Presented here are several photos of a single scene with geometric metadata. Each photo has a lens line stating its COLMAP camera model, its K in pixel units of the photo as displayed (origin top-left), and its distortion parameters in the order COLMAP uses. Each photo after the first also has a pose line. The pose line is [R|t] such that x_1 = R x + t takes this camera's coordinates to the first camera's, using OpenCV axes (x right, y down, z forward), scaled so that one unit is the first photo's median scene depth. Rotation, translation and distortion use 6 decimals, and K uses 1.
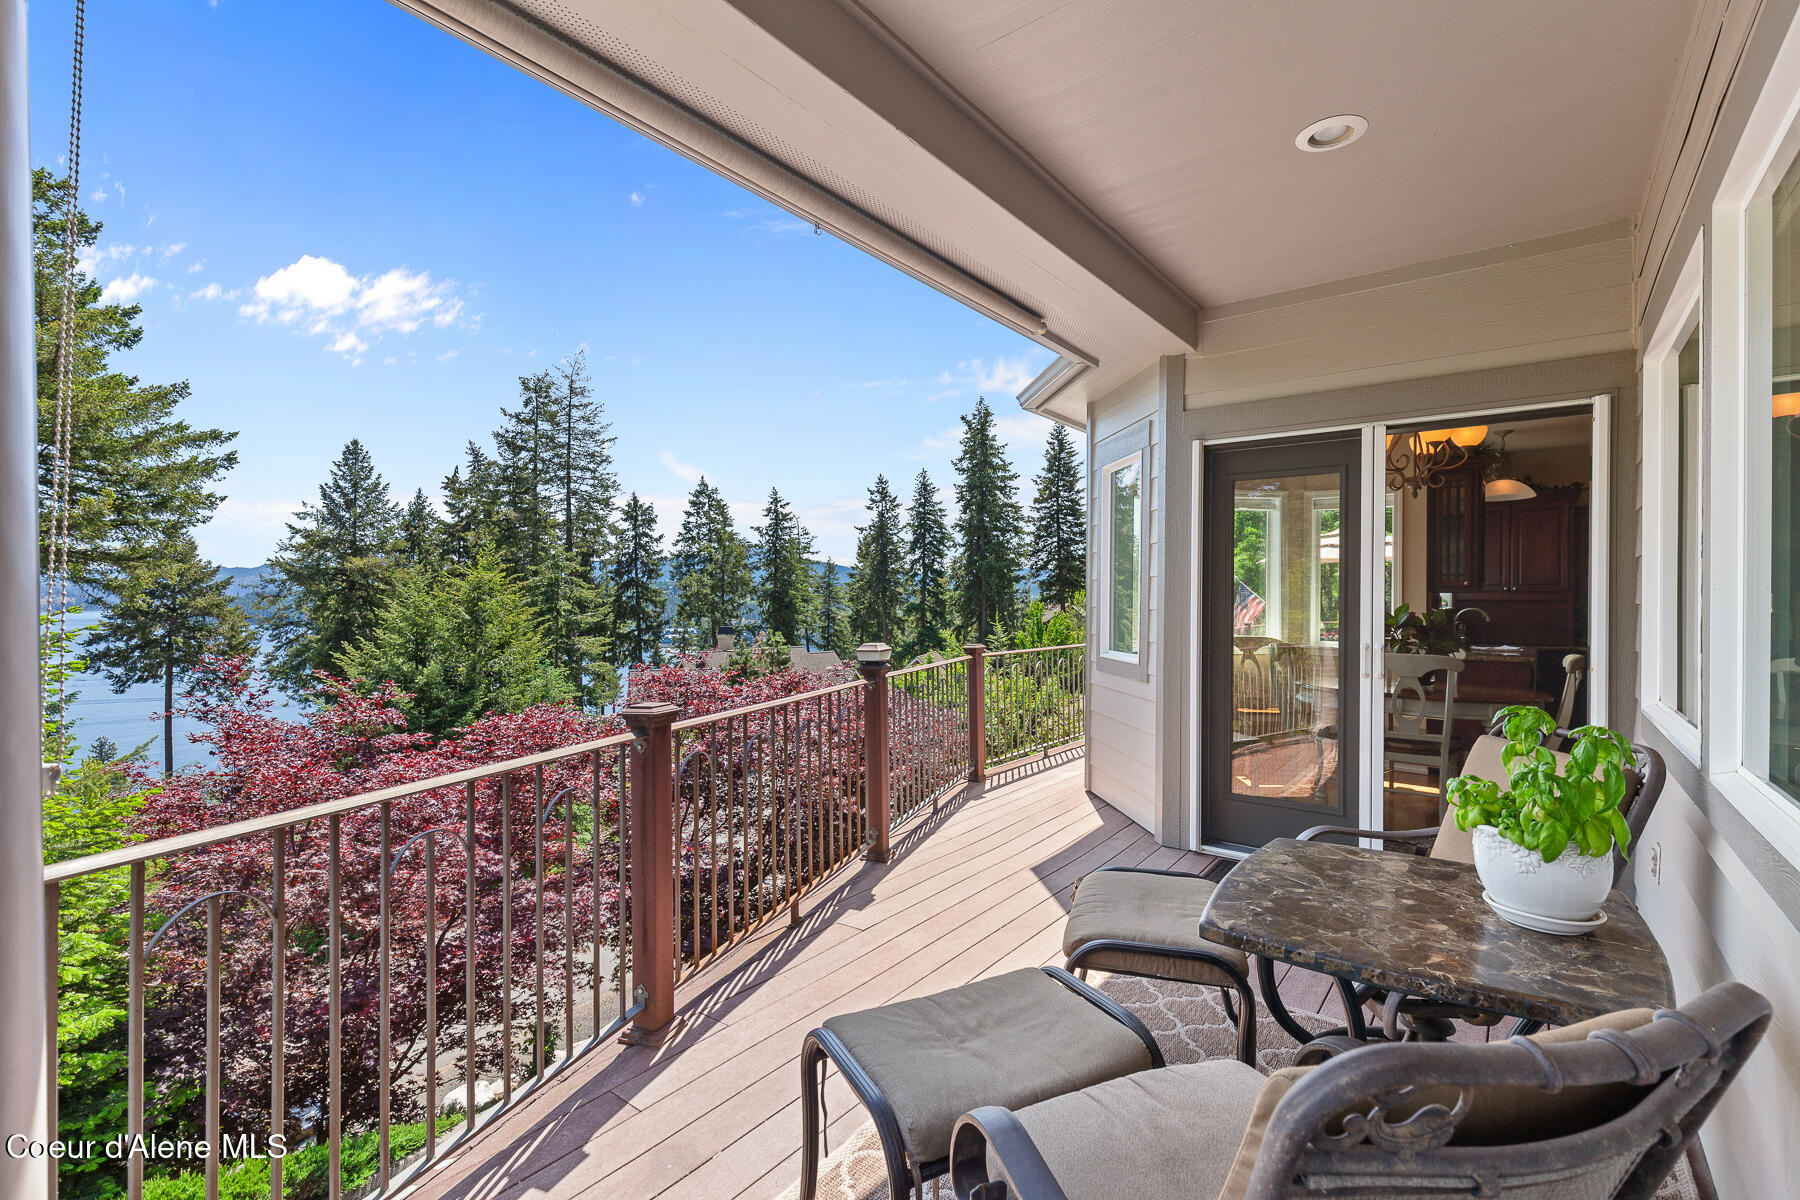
lens RADIAL K [[803.6, 0, 912.4], [0, 803.6, 604.9], [0, 0, 1]] dist [-0.000051, -0.002082]
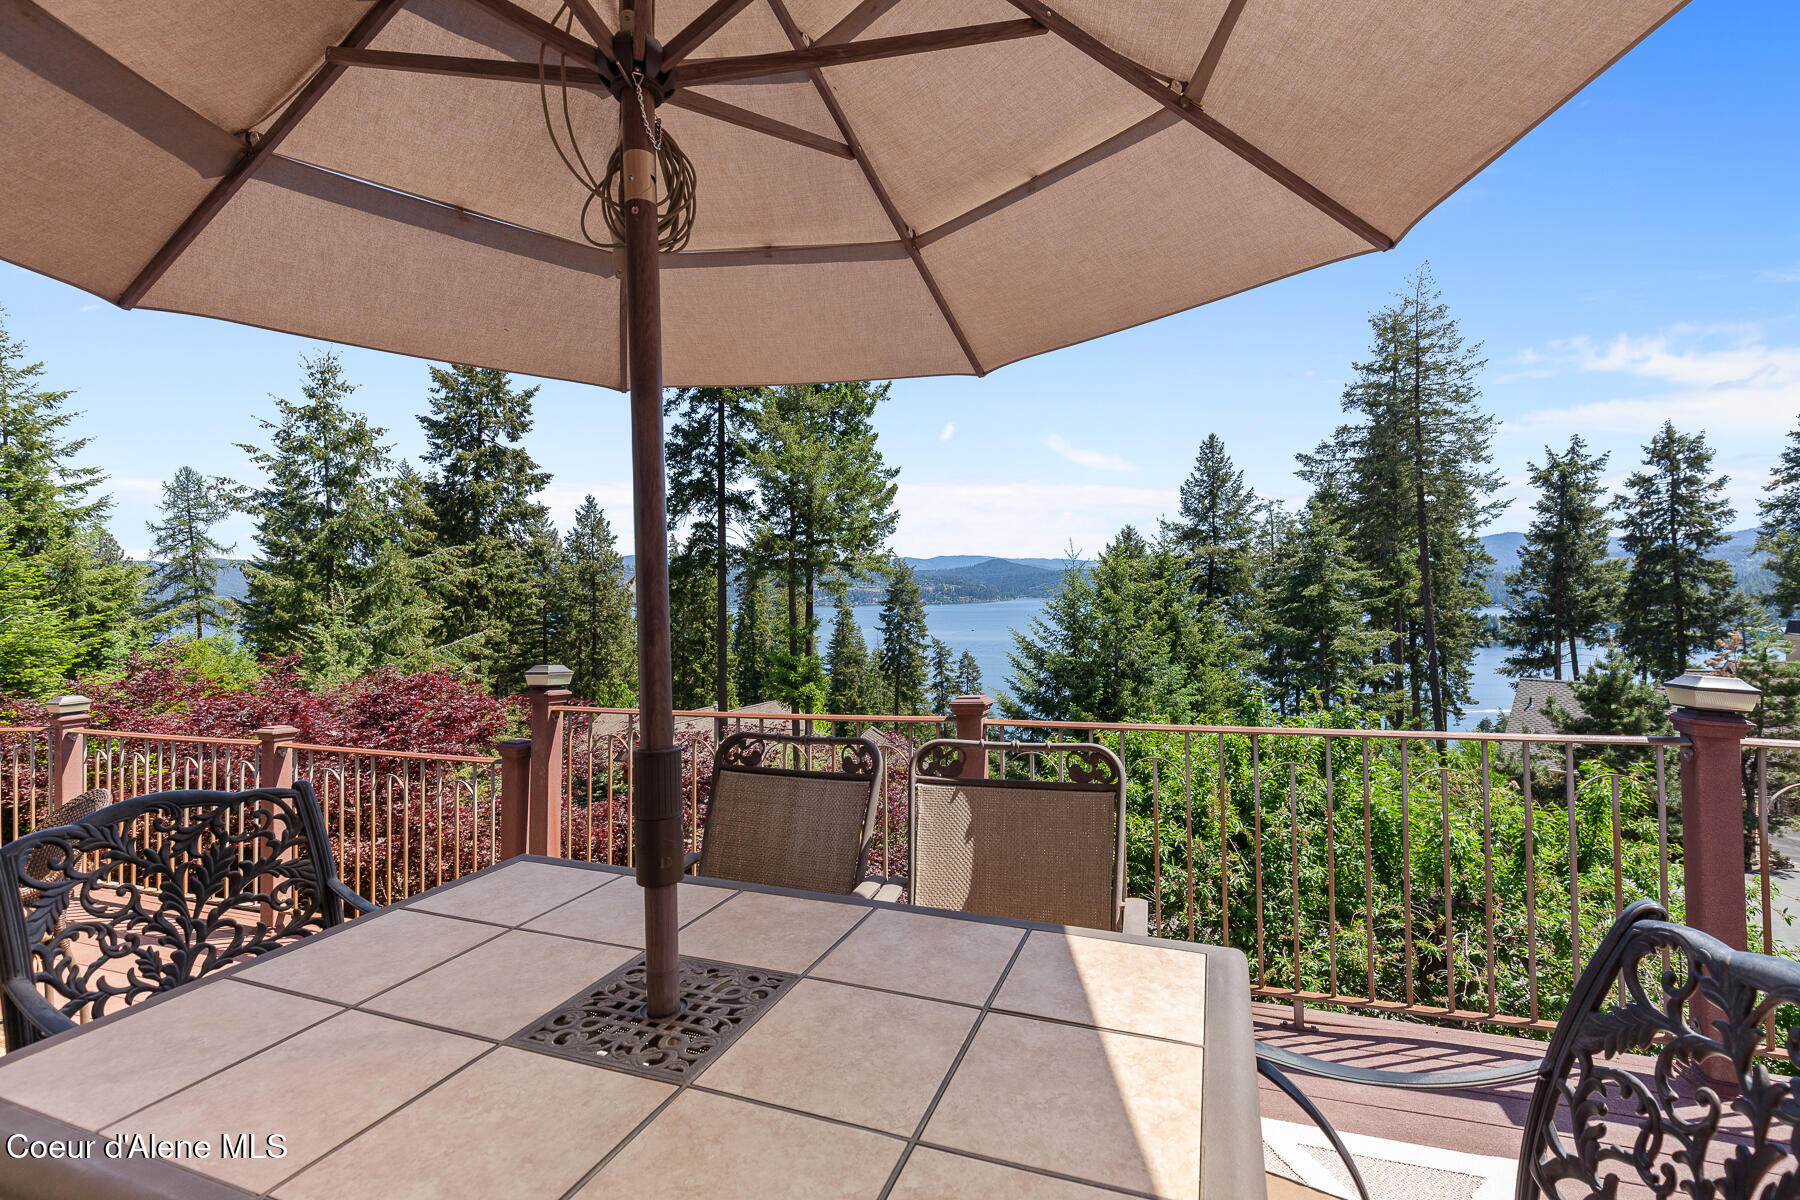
lens RADIAL K [[803.6, 0, 906.2], [0, 803.6, 600.4], [0, 0, 1]] dist [-0.000051, -0.002082]
pose [[0.319532, -0.001287, -0.947575, 0.097712], [0.015637, 0.999870, 0.003915, 0.000843], [0.947447, -0.016068, 0.319510, 0.159496]]
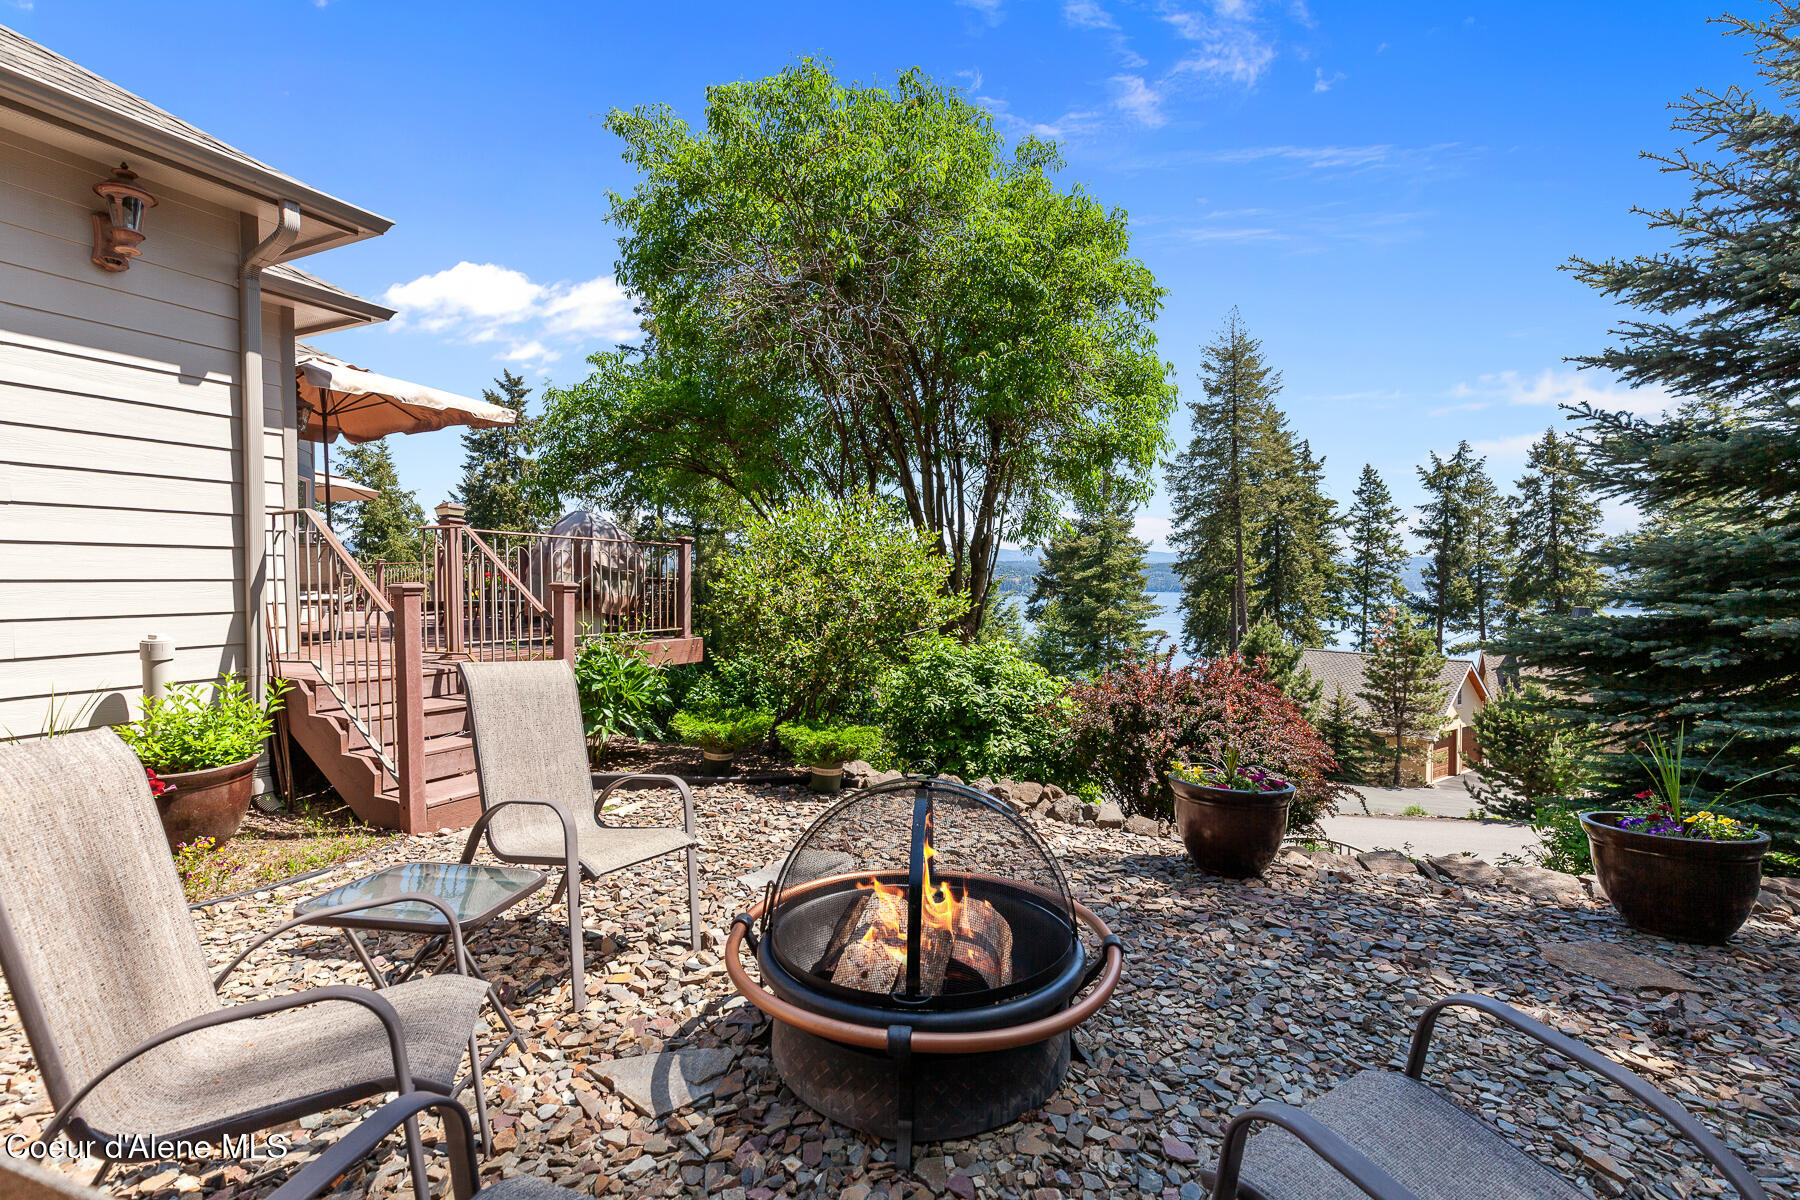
lens RADIAL K [[803.6, 0, 909.2], [0, 803.6, 598.6], [0, 0, 1]] dist [-0.000051, -0.002082]
pose [[0.223708, 0.012474, -0.974576, 0.260662], [-0.000741, 0.999920, 0.012629, 0.011429], [0.974656, -0.002103, 0.223699, 0.242197]]
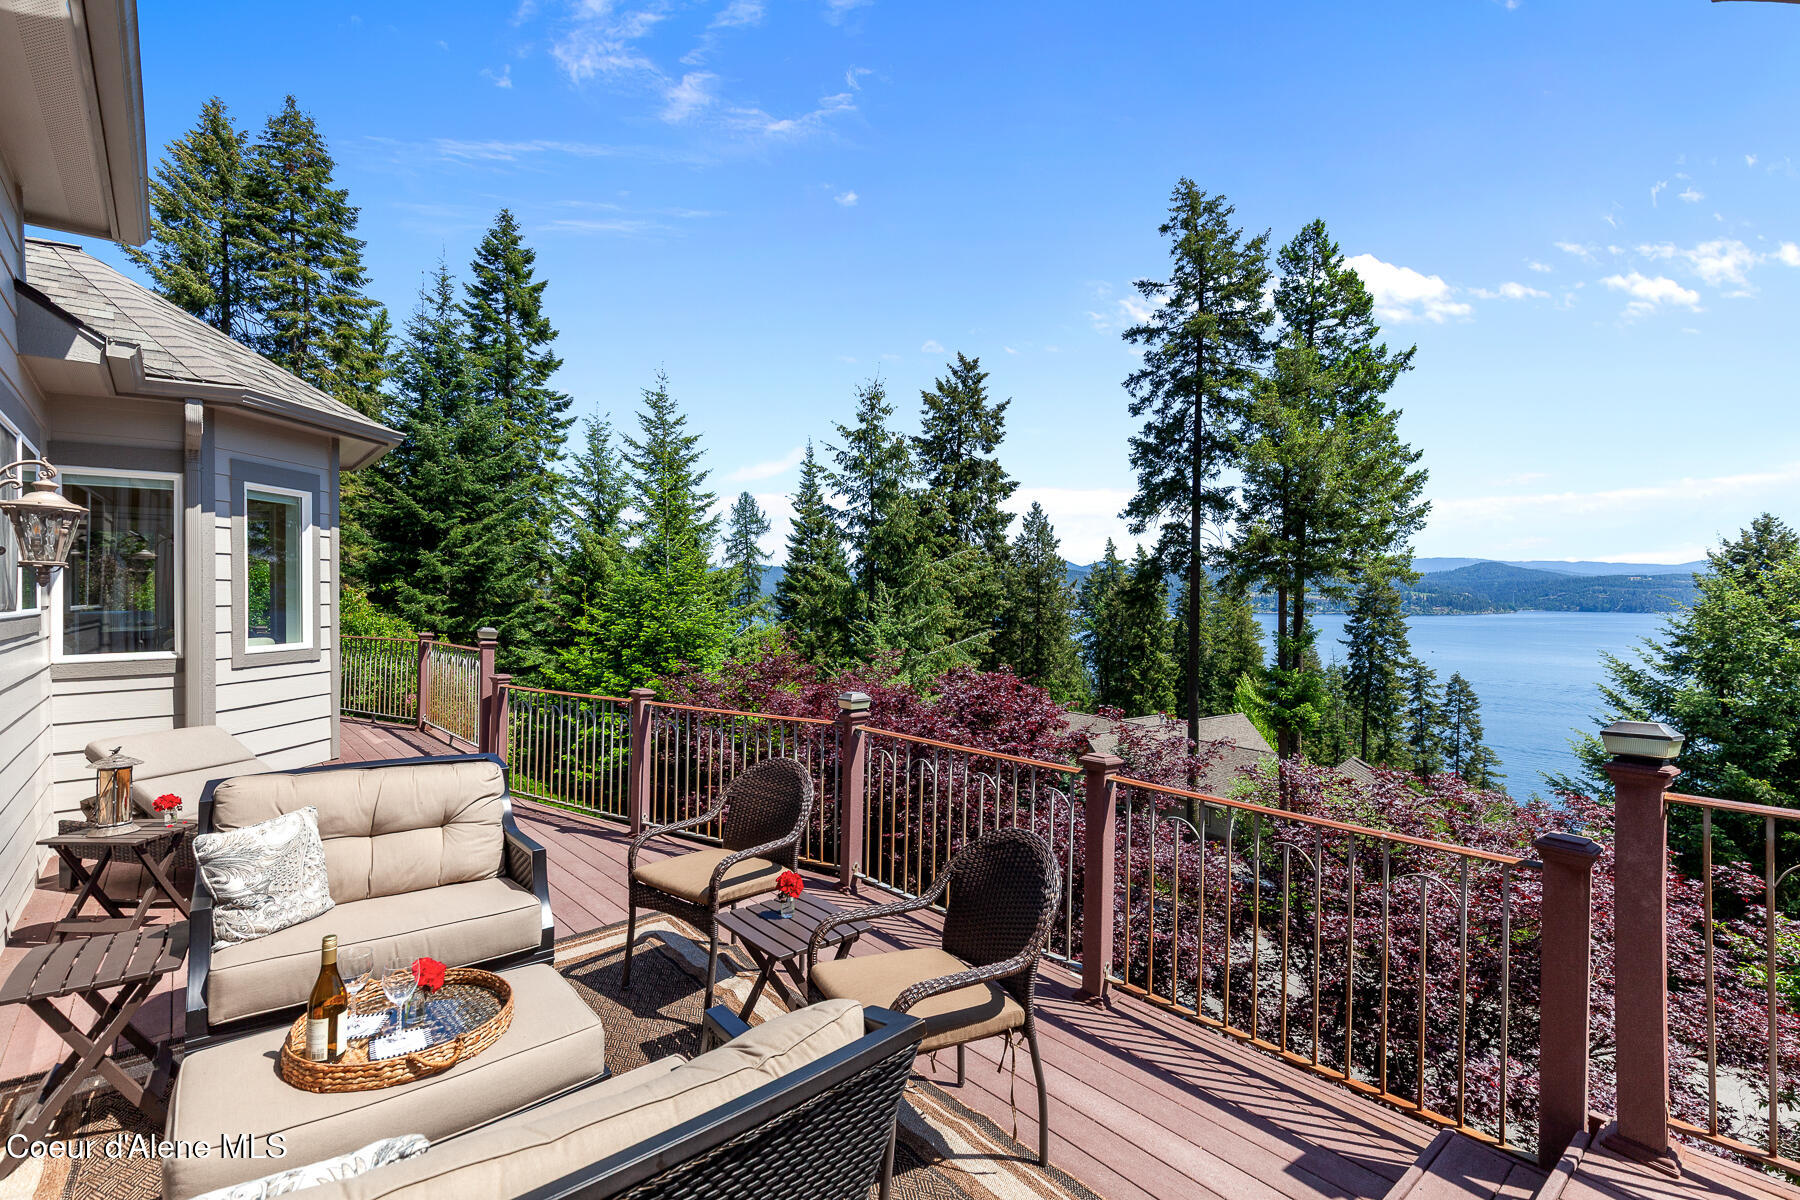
lens RADIAL K [[803.6, 0, 898.2], [0, 803.6, 599.7], [0, 0, 1]] dist [-0.000051, -0.002082]
pose [[-0.198971, -0.005559, -0.979990, 0.083860], [-0.007331, 0.999964, -0.004184, 0.000535], [0.979978, 0.006351, -0.199005, 0.139976]]
